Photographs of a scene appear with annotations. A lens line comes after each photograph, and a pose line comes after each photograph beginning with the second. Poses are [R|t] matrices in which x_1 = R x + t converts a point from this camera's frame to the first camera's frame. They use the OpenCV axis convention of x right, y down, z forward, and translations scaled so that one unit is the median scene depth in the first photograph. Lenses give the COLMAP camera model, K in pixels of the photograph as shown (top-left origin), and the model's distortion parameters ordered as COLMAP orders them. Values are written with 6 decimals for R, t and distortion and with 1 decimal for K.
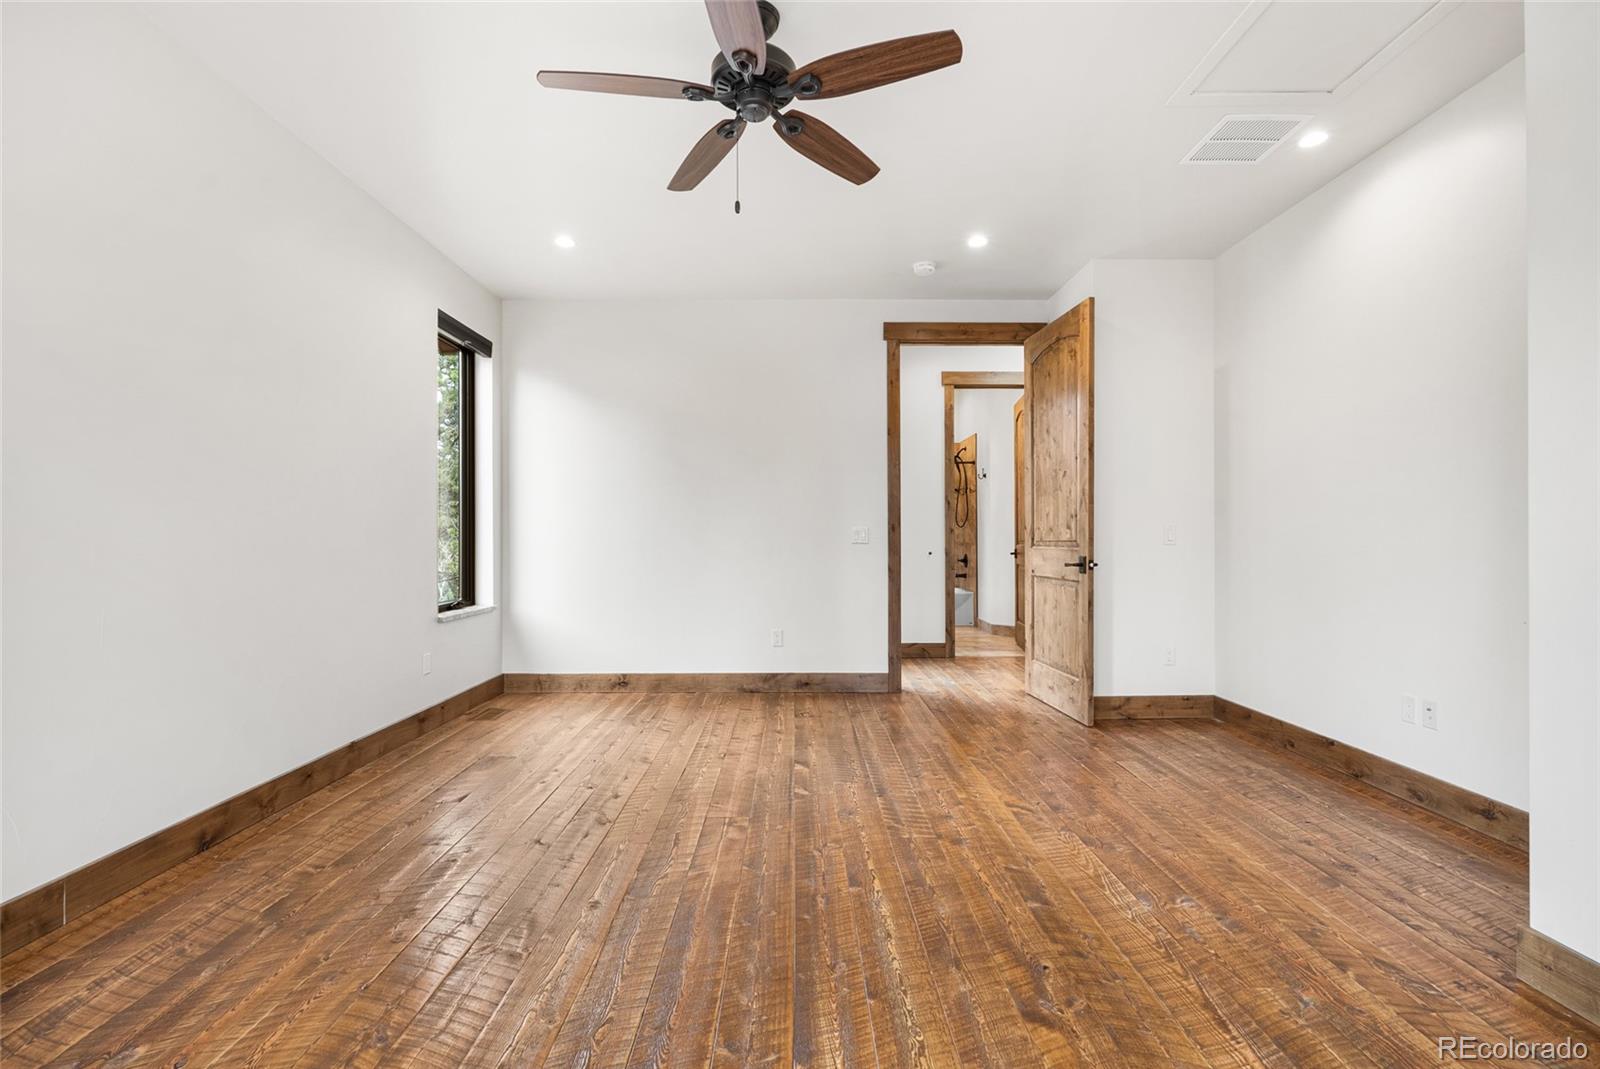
lens RADIAL K [[711.5, 0, 796.0], [0, 711.5, 538.7], [0, 0, 1]] dist [-0.004983, -0.000037]
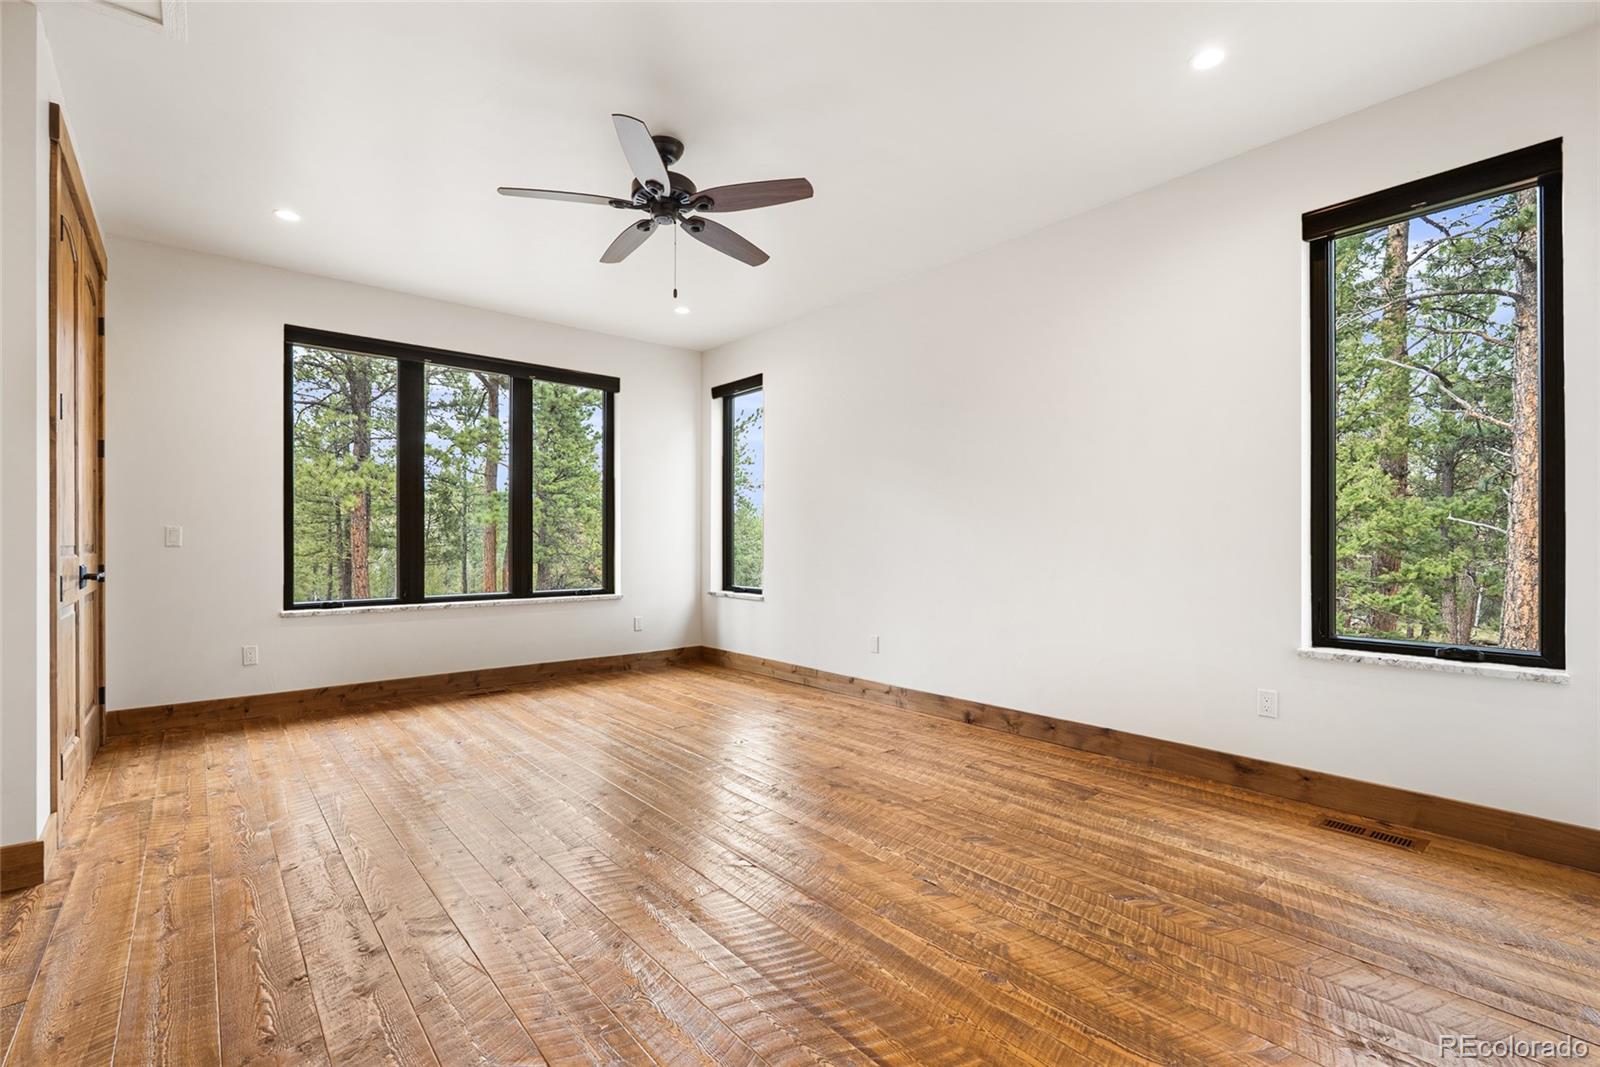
lens RADIAL K [[711.5, 0, 793.9], [0, 711.5, 538.3], [0, 0, 1]] dist [-0.004983, -0.000037]
pose [[-0.771231, -0.001511, -0.636553, 0.480785], [0.003962, 0.999966, -0.007174, 0.007268], [0.636543, -0.008055, -0.771199, 1.736870]]
